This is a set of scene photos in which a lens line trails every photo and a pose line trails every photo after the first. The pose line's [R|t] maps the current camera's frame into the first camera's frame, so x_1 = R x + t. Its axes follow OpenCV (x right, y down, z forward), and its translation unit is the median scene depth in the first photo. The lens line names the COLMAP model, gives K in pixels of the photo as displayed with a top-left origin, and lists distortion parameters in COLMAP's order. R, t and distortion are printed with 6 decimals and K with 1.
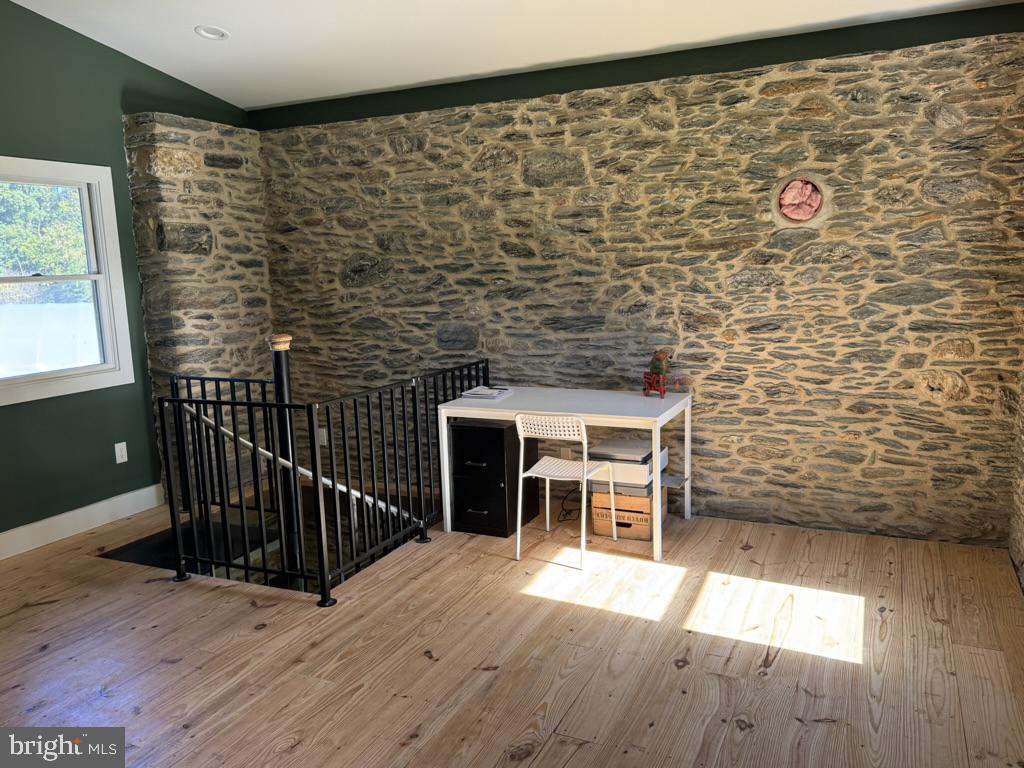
lens RADIAL K [[759.1, 0, 491.3], [0, 759.1, 394.1], [0, 0, 1]] dist [0.067675, -0.068947]
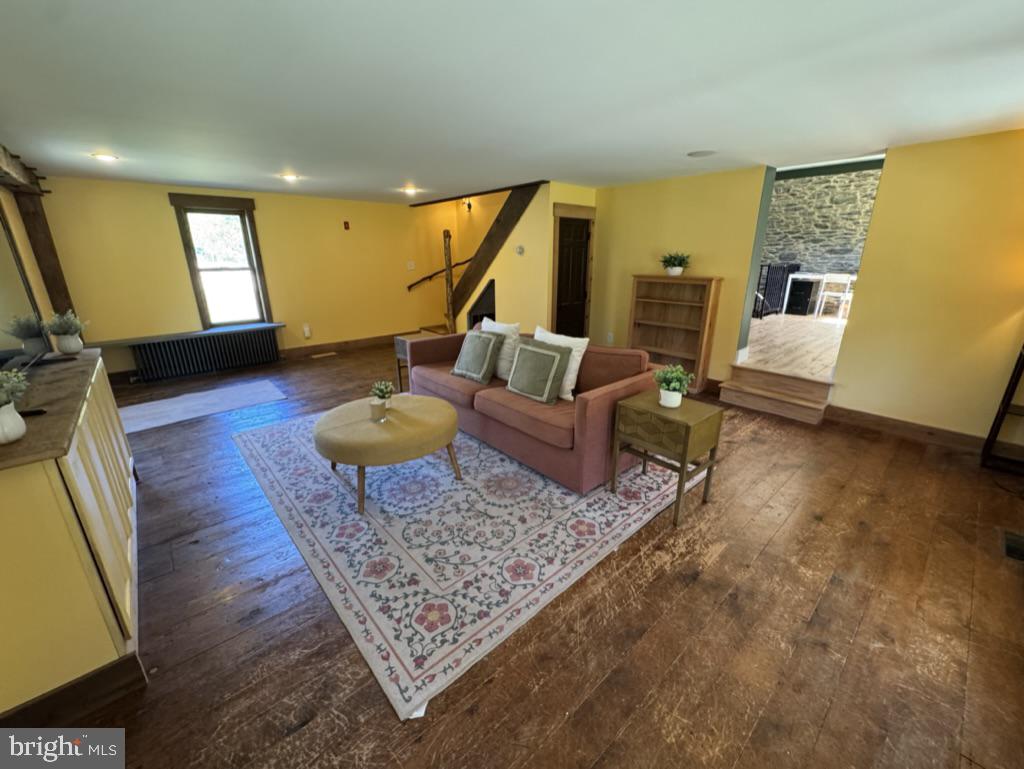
lens RADIAL K [[406.2, 0, 507.1], [0, 406.2, 382.1], [0, 0, 1]] dist [-0.005133, 0.001793]
pose [[0.917512, 0.146108, -0.369898, -0.428290], [-0.090588, 0.982401, 0.163346, 0.271515], [0.387254, -0.116363, 0.914600, -1.035693]]
